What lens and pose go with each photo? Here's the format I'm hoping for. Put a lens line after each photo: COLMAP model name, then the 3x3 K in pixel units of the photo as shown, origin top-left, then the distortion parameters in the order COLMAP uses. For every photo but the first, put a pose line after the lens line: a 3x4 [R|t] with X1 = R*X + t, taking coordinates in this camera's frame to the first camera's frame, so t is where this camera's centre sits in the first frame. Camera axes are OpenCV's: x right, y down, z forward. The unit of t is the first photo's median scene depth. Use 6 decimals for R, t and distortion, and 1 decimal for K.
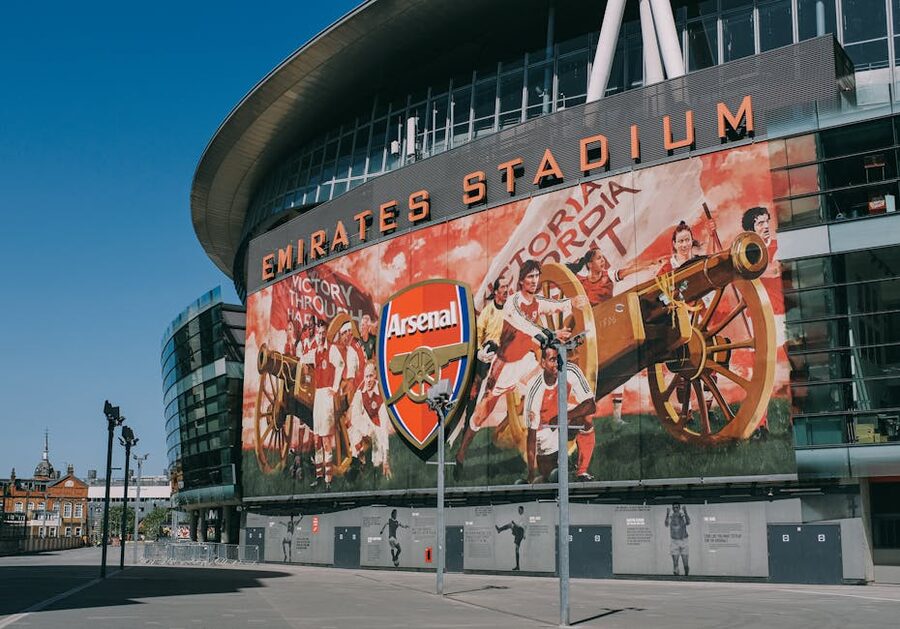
lens RADIAL K [[1347.9, 0, 433.5], [0, 1347.9, 316.3], [0, 0, 1]] dist [-0.089748, 0.038287]
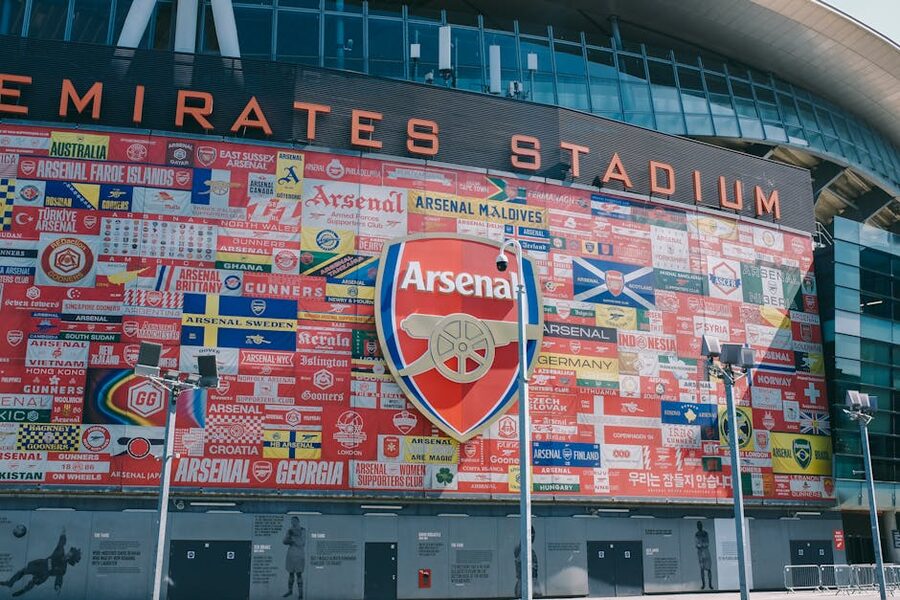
lens RADIAL K [[1087.9, 0, 450.0], [0, 1087.9, 282.7], [0, 0, 1]] dist [-0.070622, 0.026829]
pose [[0.231361, 0.231154, 0.945008, -0.604757], [-0.152539, 0.967968, -0.199425, 0.130041], [-0.960835, -0.098011, 0.259210, 0.812281]]
